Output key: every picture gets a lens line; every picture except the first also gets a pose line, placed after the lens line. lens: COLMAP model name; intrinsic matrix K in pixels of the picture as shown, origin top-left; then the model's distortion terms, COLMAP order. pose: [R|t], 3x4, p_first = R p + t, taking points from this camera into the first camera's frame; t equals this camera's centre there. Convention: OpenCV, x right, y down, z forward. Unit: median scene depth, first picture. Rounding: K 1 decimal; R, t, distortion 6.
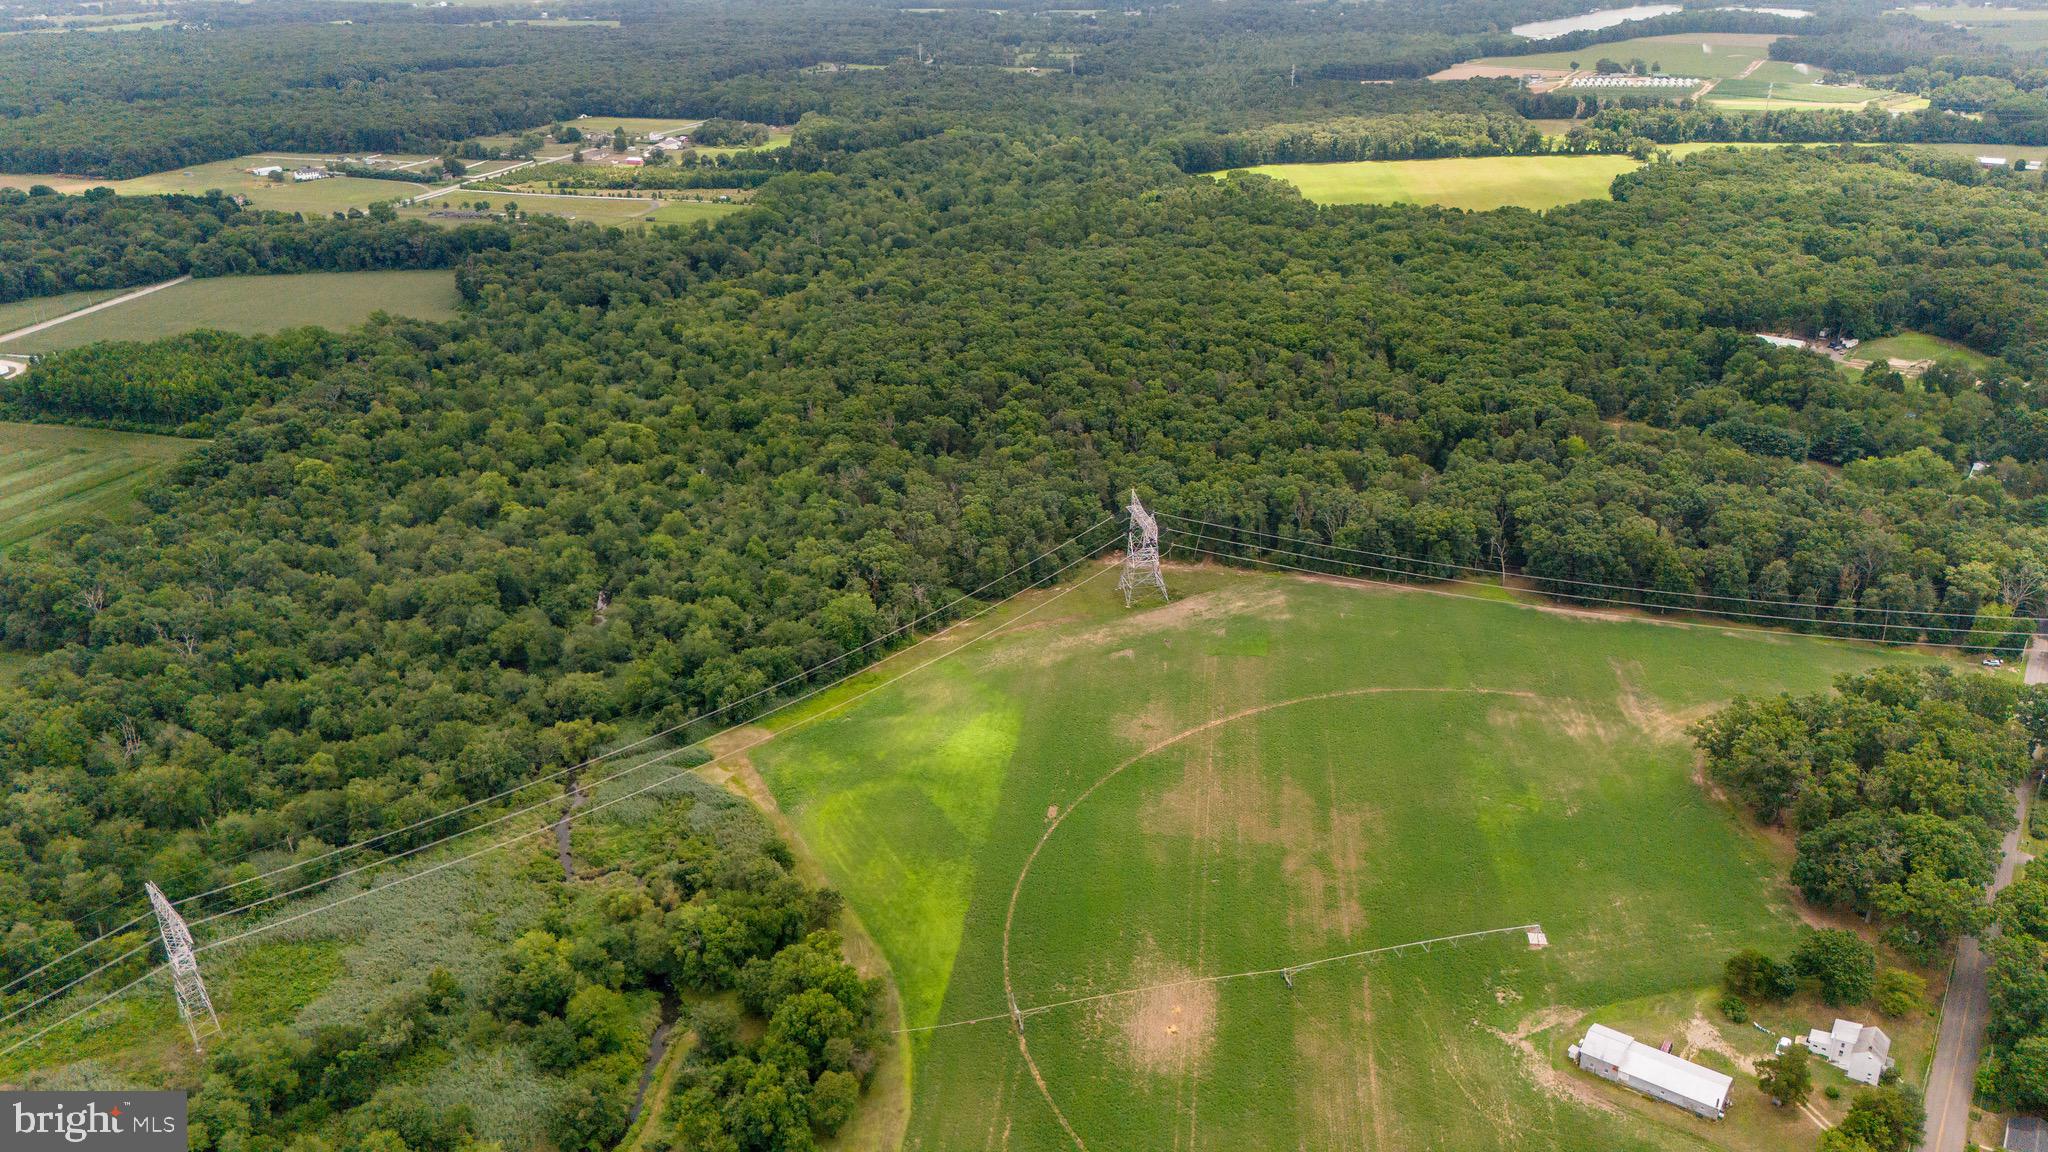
lens RADIAL K [[1514.9, 0, 1022.5], [0, 1514.9, 565.4], [0, 0, 1]] dist [0.067378, -0.062567]
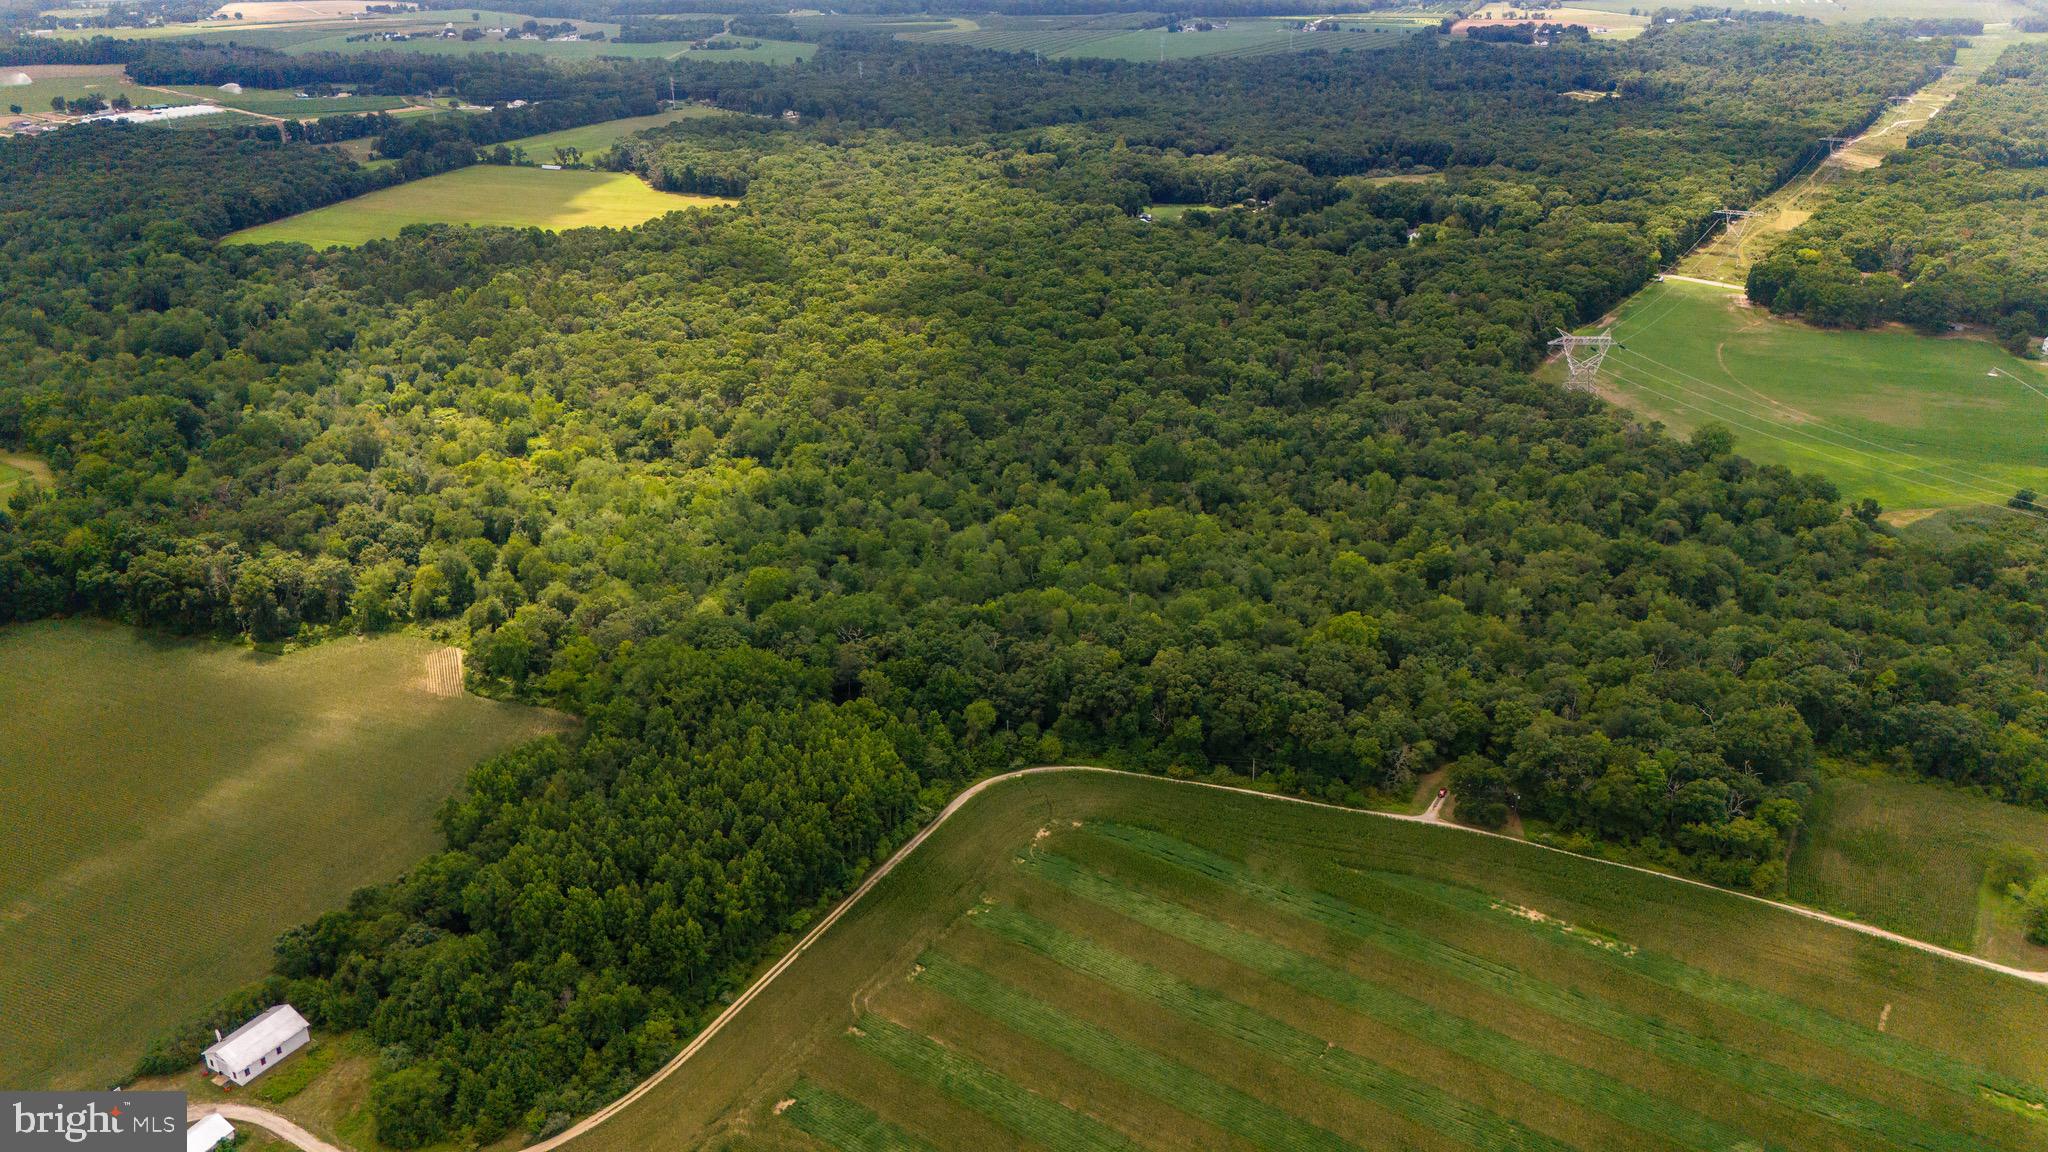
lens RADIAL K [[1514.9, 0, 1022.5], [0, 1514.9, 565.4], [0, 0, 1]] dist [0.067378, -0.062567]
pose [[0.261083, -0.377357, 0.888503, -0.935414], [0.391327, 0.882778, 0.259936, -0.281921], [-0.882439, 0.279831, 0.378148, 0.671372]]
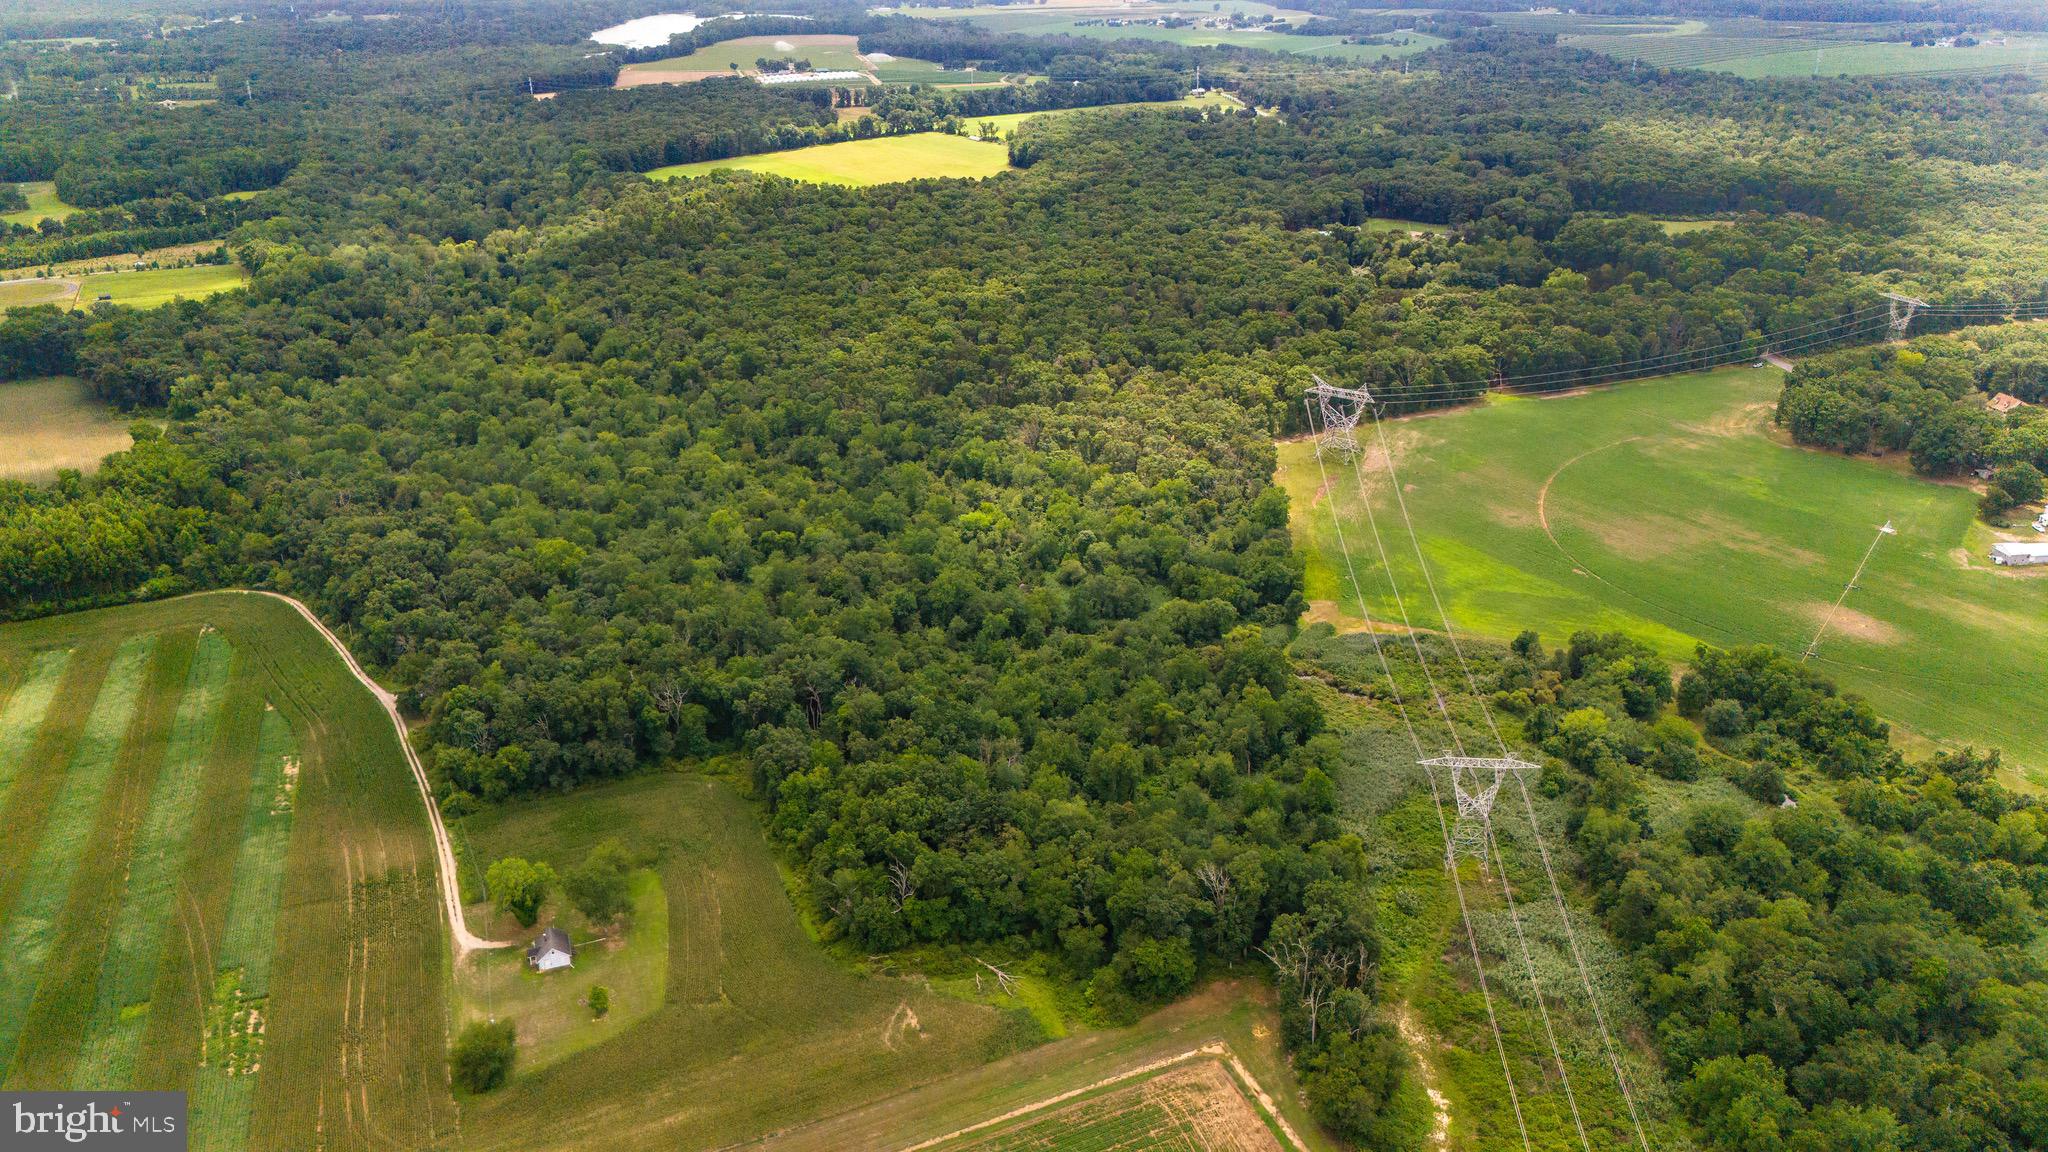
lens RADIAL K [[1514.9, 0, 1022.5], [0, 1514.9, 565.4], [0, 0, 1]] dist [0.067378, -0.062567]
pose [[0.754808, -0.257017, 0.603496, -0.625341], [0.263157, 0.961405, 0.080306, -0.043361], [-0.600844, 0.098199, 0.793312, 0.117717]]
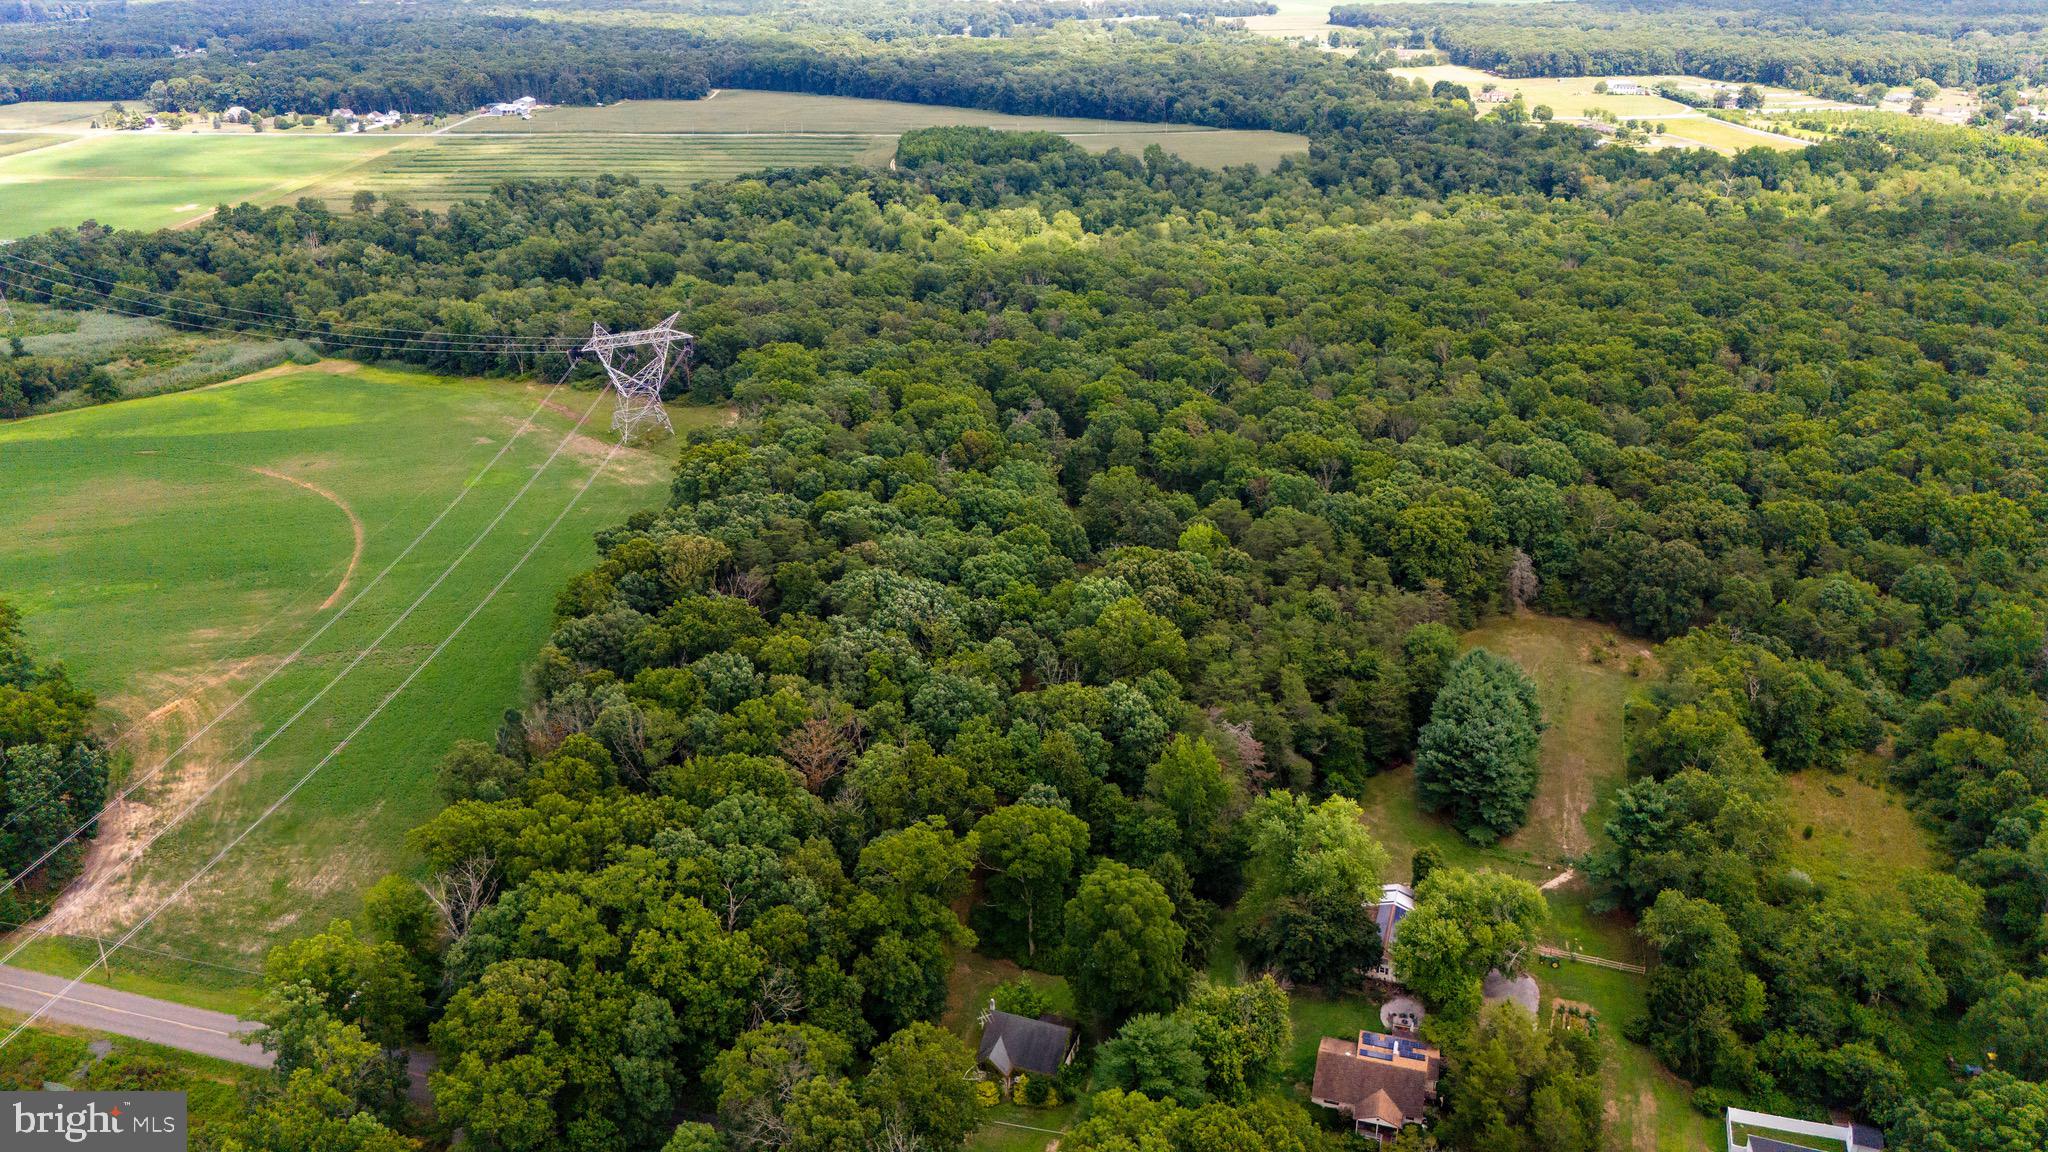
lens RADIAL K [[1514.9, 0, 1022.5], [0, 1514.9, 565.4], [0, 0, 1]] dist [0.067378, -0.062567]
pose [[0.323021, 0.373486, -0.869578, 0.636896], [-0.376192, 0.893797, 0.244145, -0.140372], [0.868411, 0.248265, 0.429217, 0.583546]]
